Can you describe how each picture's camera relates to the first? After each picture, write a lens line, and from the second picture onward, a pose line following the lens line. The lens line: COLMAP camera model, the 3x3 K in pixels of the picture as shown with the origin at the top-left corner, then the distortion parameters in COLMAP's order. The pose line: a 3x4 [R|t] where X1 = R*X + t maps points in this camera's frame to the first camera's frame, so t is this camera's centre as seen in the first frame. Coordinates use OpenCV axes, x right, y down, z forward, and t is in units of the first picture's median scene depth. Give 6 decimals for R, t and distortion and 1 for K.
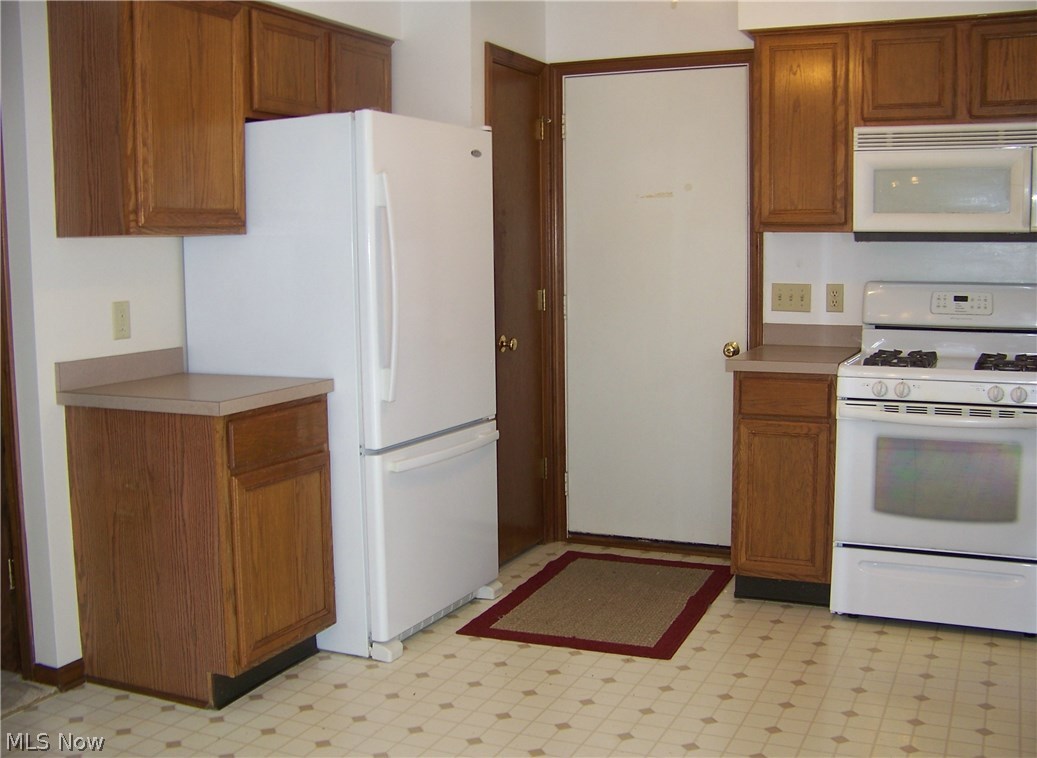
lens RADIAL K [[1125.6, 0, 518.5], [0, 1125.6, 379.0], [0, 0, 1]] dist [-0.248108, 0.283542]
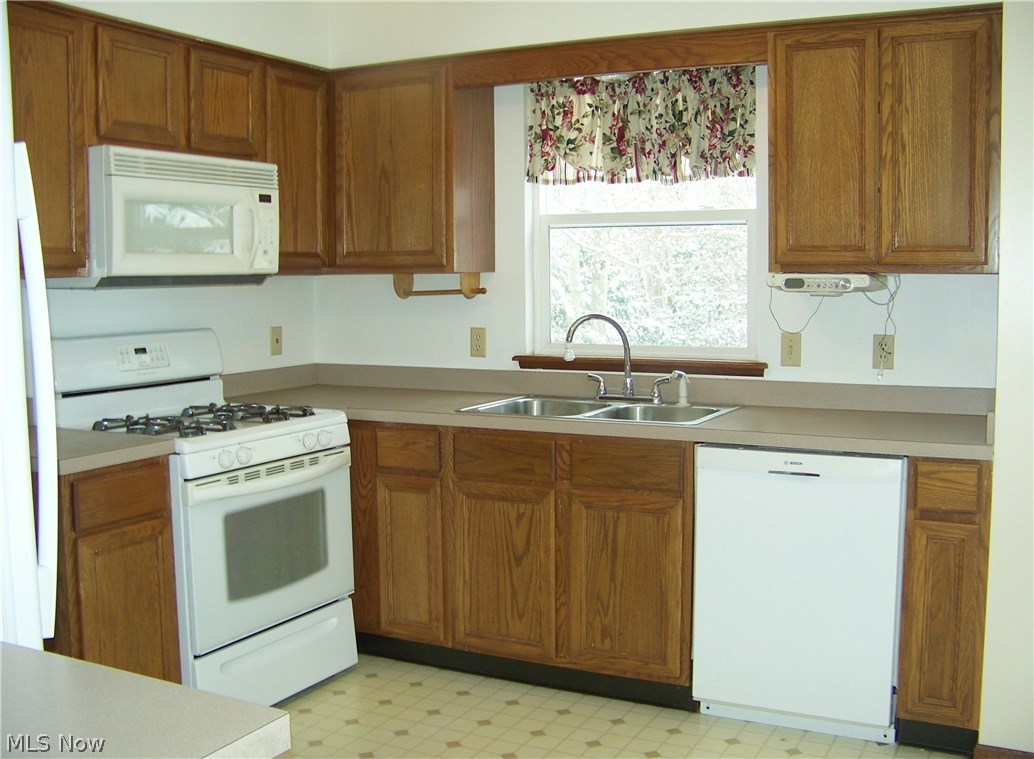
lens RADIAL K [[1115.4, 0, 517.0], [0, 1115.4, 379.5], [0, 0, 1]] dist [-0.238480, 0.287283]
pose [[0.052982, -0.085709, 0.994910, -0.492502], [0.122442, 0.989350, 0.078710, -0.090307], [-0.991061, 0.117649, 0.062912, 0.703407]]
